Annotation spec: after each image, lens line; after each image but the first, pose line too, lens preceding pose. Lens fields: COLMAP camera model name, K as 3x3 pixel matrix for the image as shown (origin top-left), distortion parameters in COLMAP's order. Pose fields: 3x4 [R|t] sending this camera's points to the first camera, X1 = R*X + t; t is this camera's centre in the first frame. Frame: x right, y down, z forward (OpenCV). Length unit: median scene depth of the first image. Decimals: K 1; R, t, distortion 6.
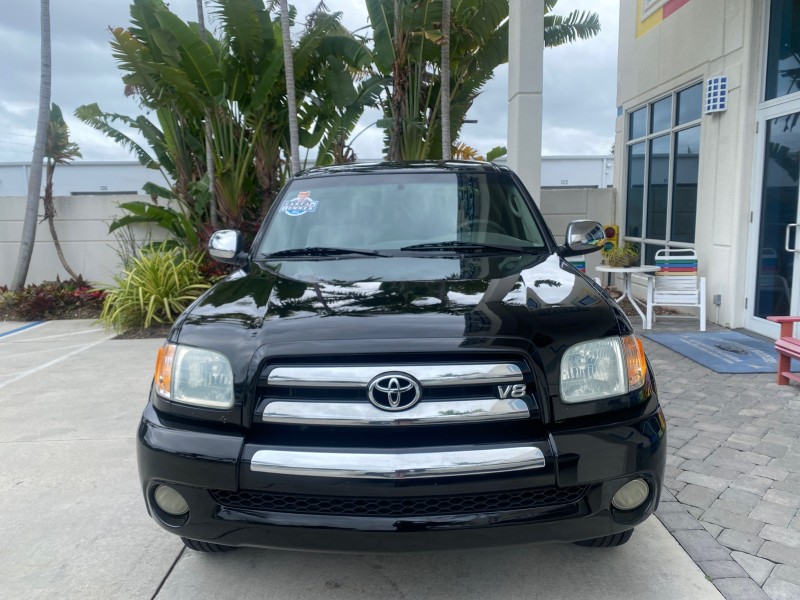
lens RADIAL K [[613.1, 0, 396.6], [0, 613.1, 297.1], [0, 0, 1]] dist [0.024908, -0.026456]
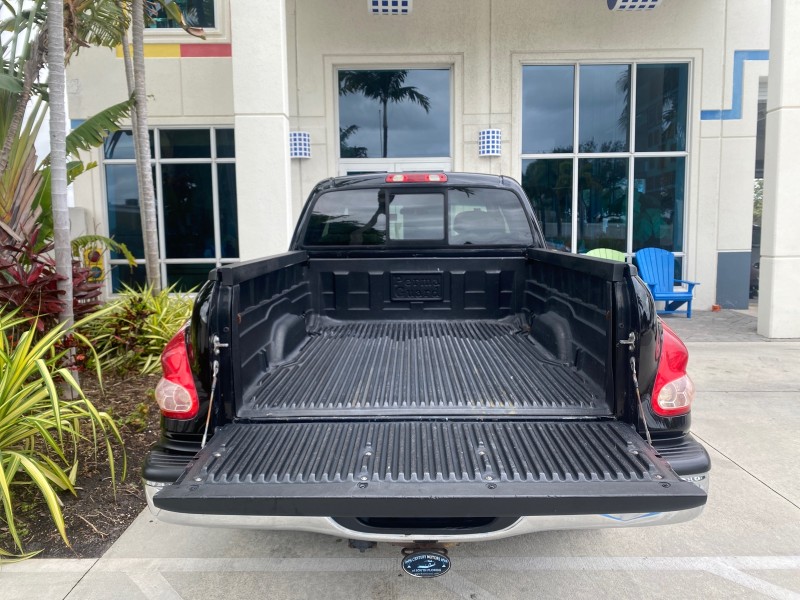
lens RADIAL K [[613.1, 0, 399.7], [0, 613.1, 299.6], [0, 0, 1]] dist [0.024908, -0.026456]
pose [[-0.008393, -0.093839, 0.995552, -0.757353], [0.145991, 0.984804, 0.094057, -0.081583], [-0.989250, 0.146132, 0.005434, 0.742791]]
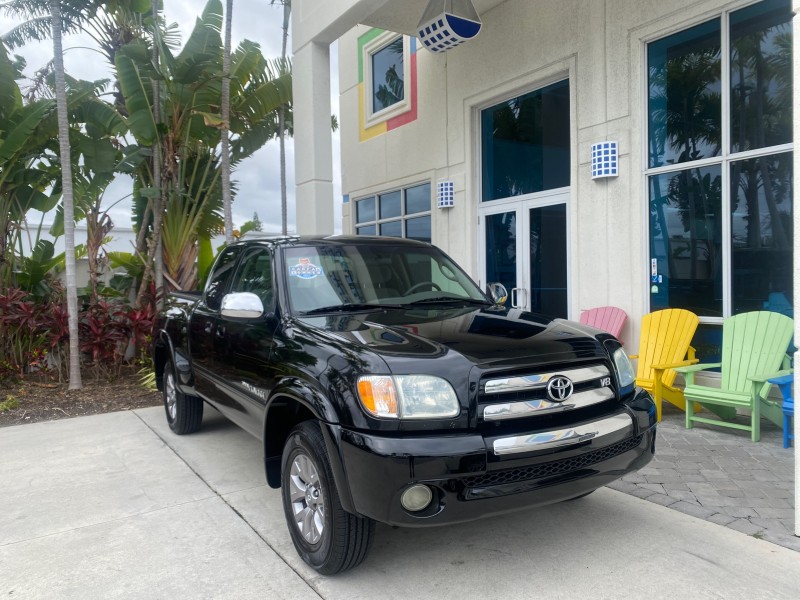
lens RADIAL K [[613.1, 0, 396.9], [0, 613.1, 297.4], [0, 0, 1]] dist [0.024908, -0.026456]
pose [[0.835972, -0.014928, 0.548569, -0.271493], [0.079651, 0.992345, -0.094377, 0.009588], [-0.542961, 0.122591, 0.830762, -0.017565]]
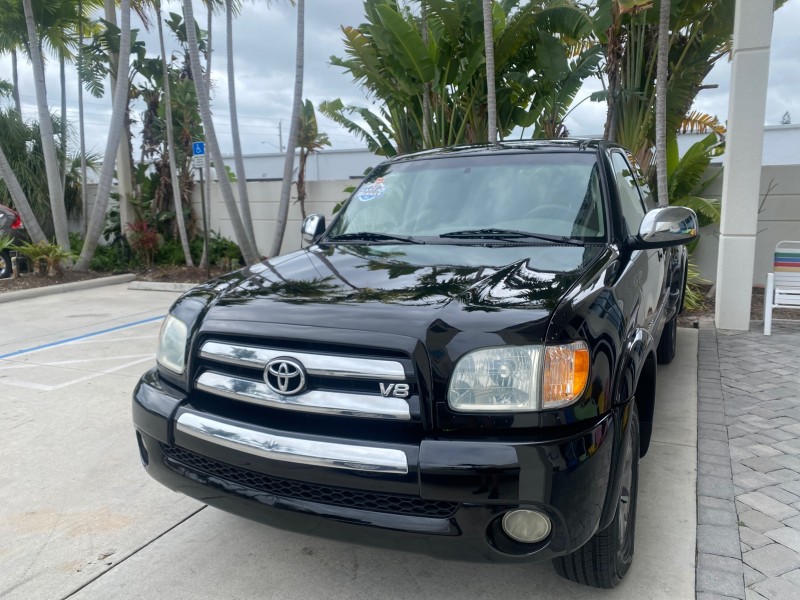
lens RADIAL K [[613.1, 0, 398.0], [0, 613.1, 296.8], [0, 0, 1]] dist [0.024908, -0.026456]
pose [[0.903632, 0.065992, -0.423196, 0.138338], [-0.052171, 0.997661, 0.044174, -0.008127], [0.425121, -0.017839, 0.904961, 0.033406]]
